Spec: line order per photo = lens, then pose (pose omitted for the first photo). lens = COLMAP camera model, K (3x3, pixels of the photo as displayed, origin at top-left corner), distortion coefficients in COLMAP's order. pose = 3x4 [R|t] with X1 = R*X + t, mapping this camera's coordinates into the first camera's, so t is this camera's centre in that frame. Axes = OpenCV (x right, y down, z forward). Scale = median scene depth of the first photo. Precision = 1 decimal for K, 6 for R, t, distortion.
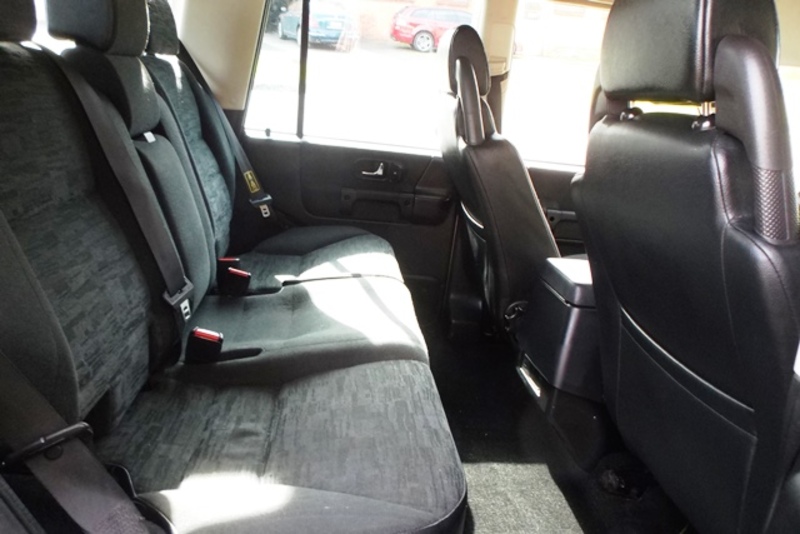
lens RADIAL K [[593.6, 0, 400.0], [0, 593.6, 270.0], [0, 0, 1]] dist [0.001932, -0.000045]
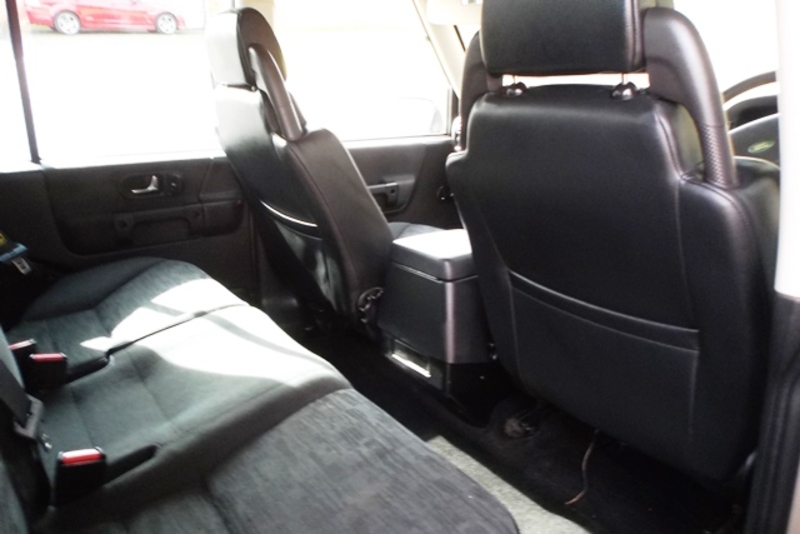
lens RADIAL K [[593.6, 0, 400.2], [0, 593.6, 267.5], [0, 0, 1]] dist [0.001932, -0.000045]
pose [[0.853867, -0.261534, 0.450012, -0.196518], [0.242510, 0.964915, 0.100634, -0.073034], [-0.460543, 0.023204, 0.887334, 0.122122]]
